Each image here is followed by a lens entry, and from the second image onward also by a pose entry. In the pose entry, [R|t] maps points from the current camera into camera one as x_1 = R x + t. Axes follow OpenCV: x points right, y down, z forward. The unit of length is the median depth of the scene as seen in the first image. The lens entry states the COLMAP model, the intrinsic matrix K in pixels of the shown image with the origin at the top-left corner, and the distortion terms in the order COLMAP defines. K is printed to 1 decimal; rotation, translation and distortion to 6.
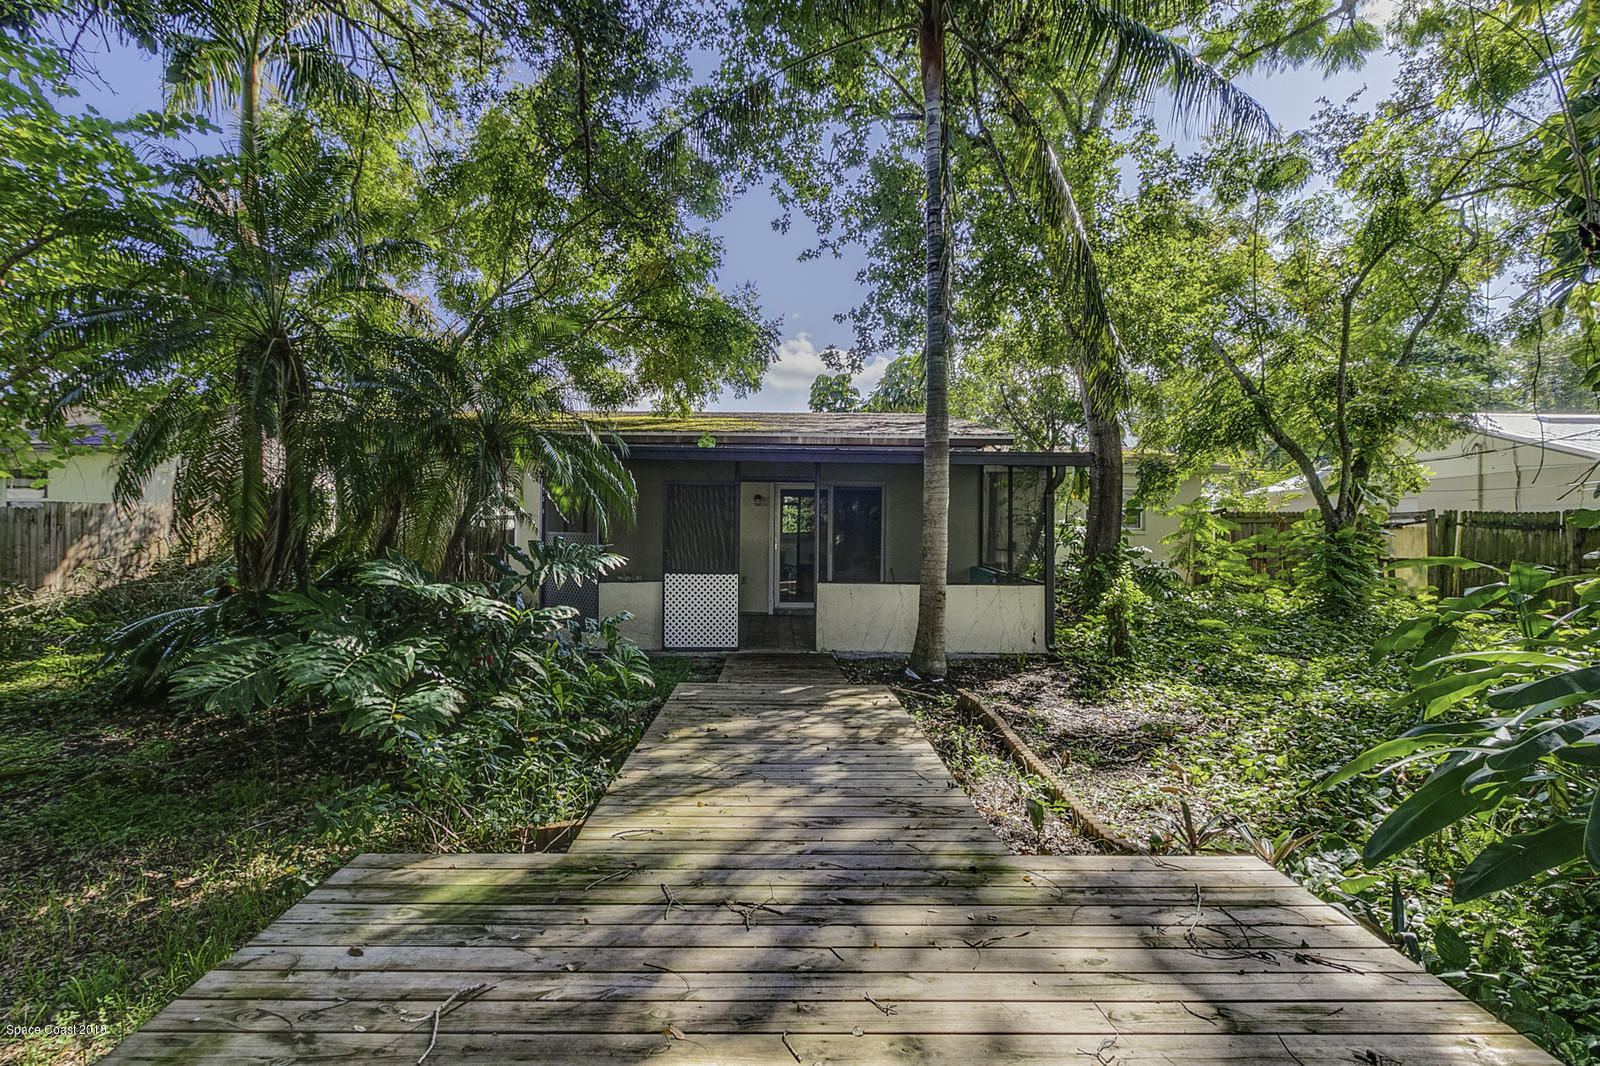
lens RADIAL K [[792.1, 0, 789.2], [0, 792.1, 536.1], [0, 0, 1]] dist [0.001628, -0.001022]
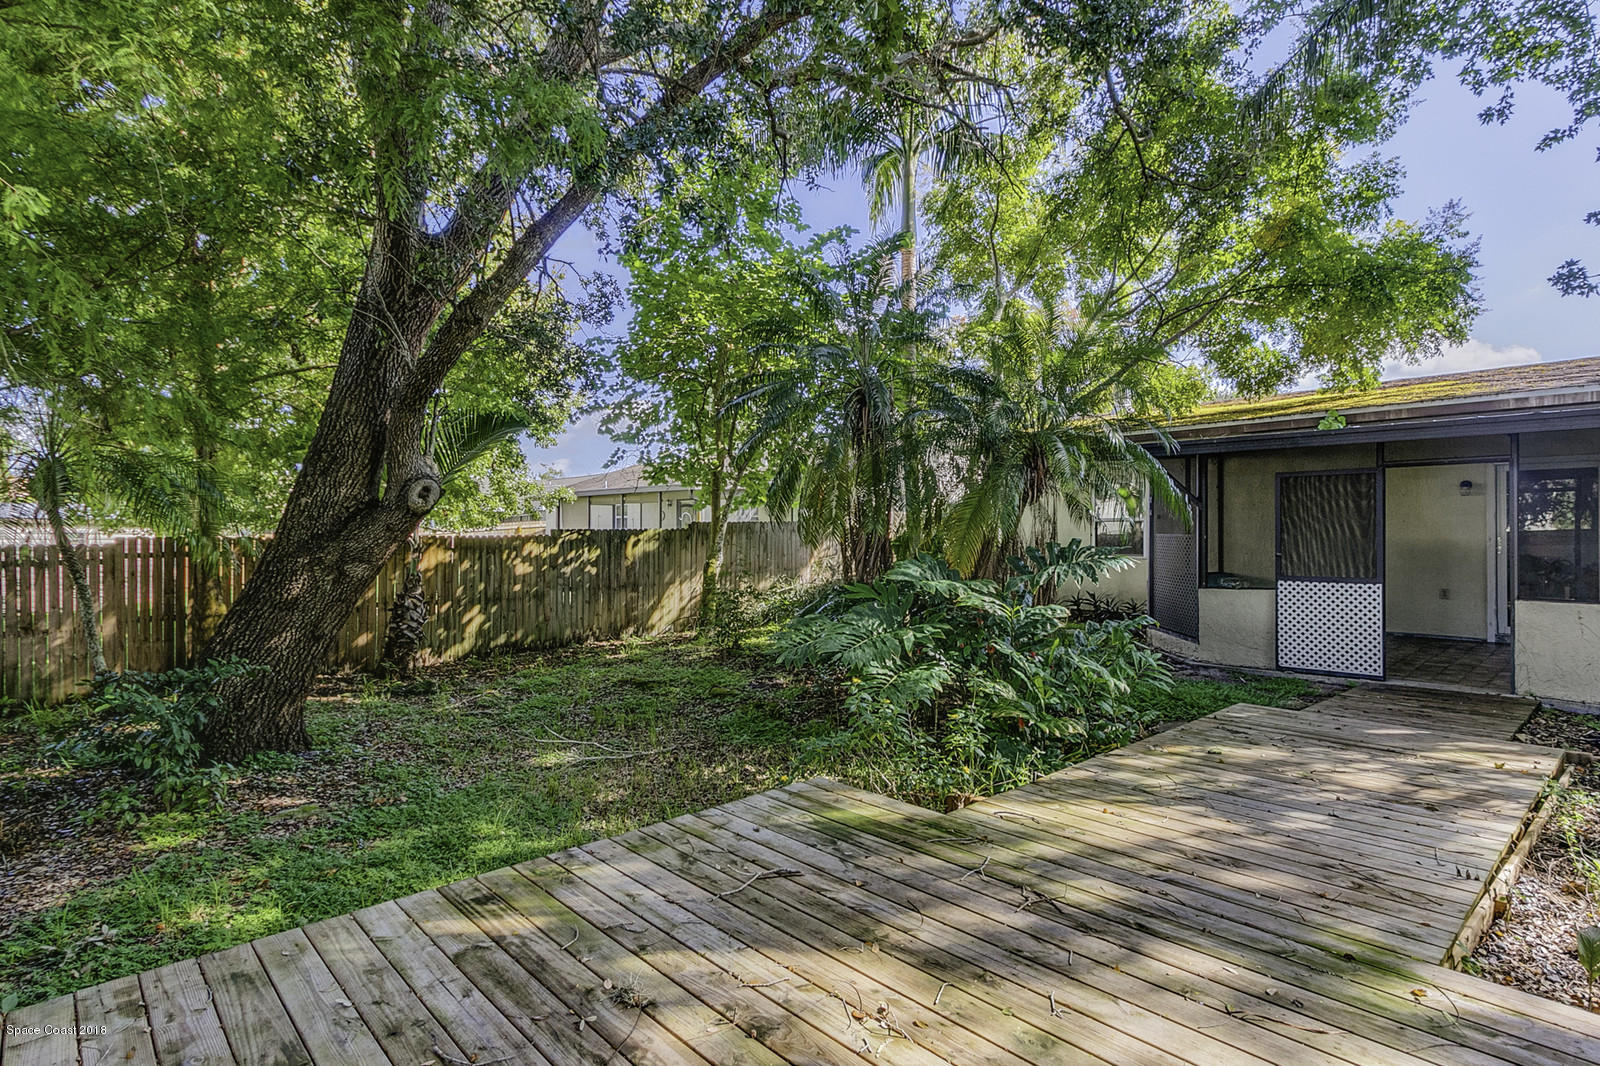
lens RADIAL K [[815.5, 0, 800.0], [0, 815.5, 533.0], [0, 0, 1]] dist [0.001478, -0.001523]
pose [[0.669976, -0.013761, -0.742256, 0.148686], [0.008400, 0.999905, -0.010956, 0.000908], [0.742336, 0.001106, 0.670027, 0.015691]]
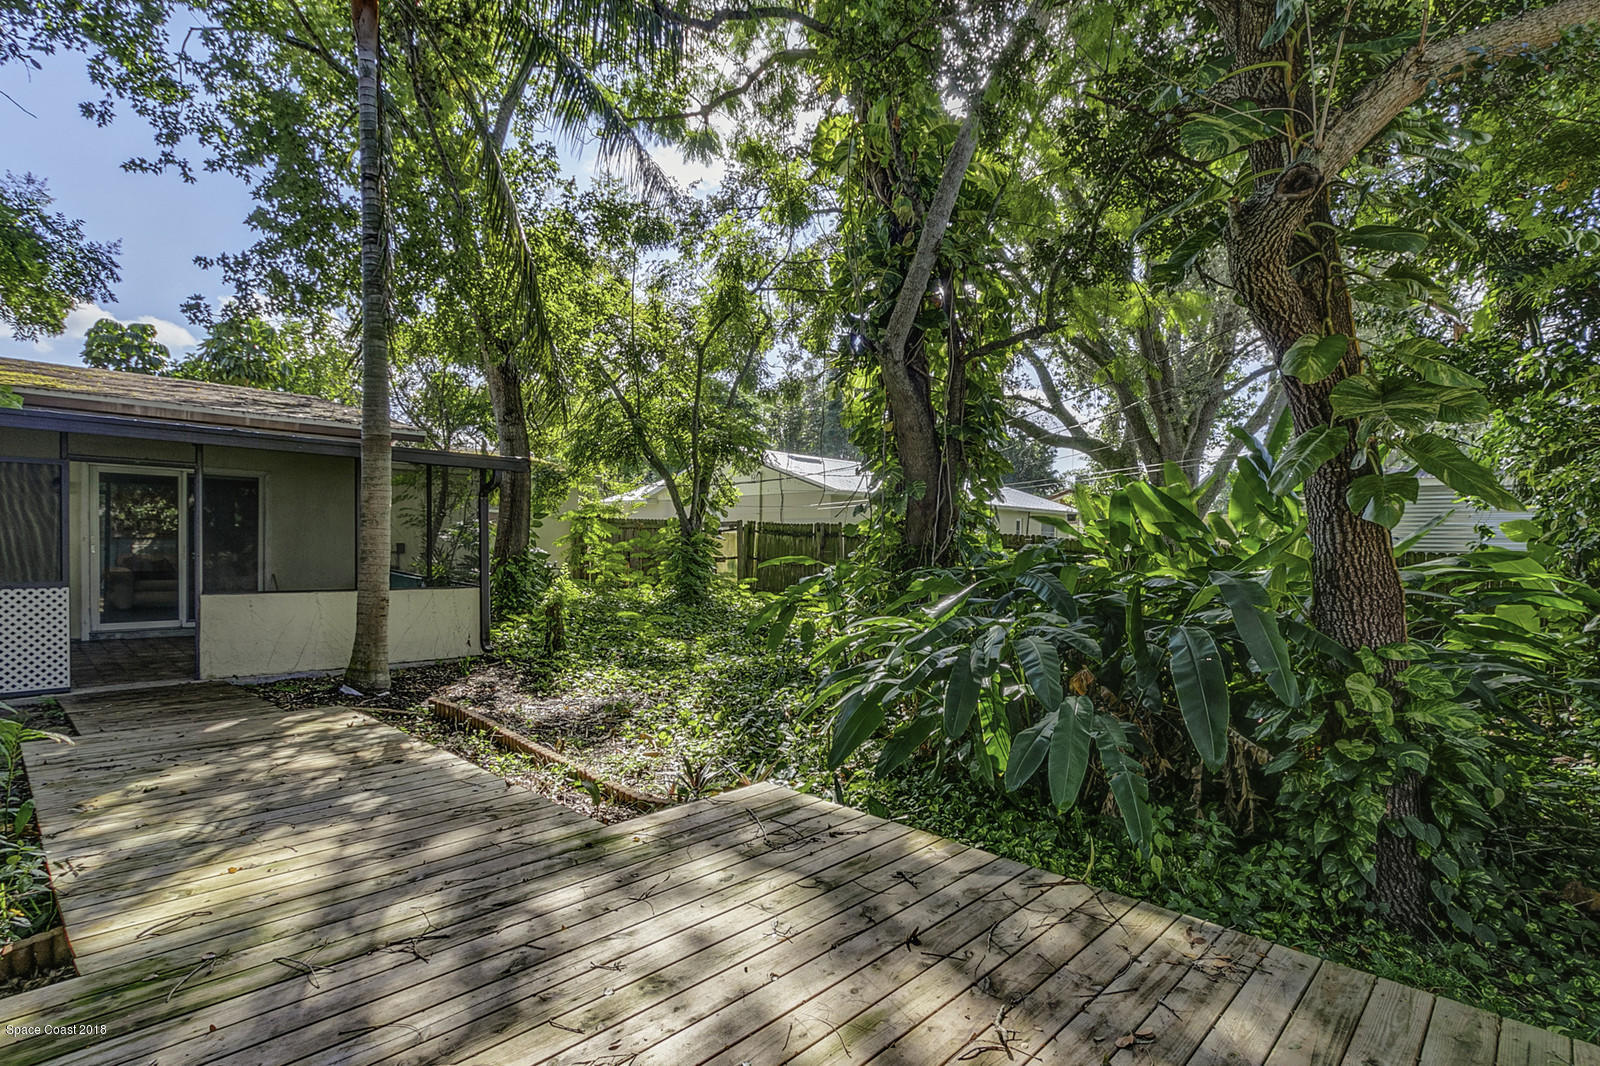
lens RADIAL K [[787.4, 0, 797.6], [0, 787.4, 565.9], [0, 0, 1]] dist [0.000759, -0.000789]
pose [[0.703513, -0.016672, 0.710487, -0.104019], [-0.009119, 0.999431, 0.032483, -0.001274], [-0.710624, -0.029331, 0.702960, 0.011790]]
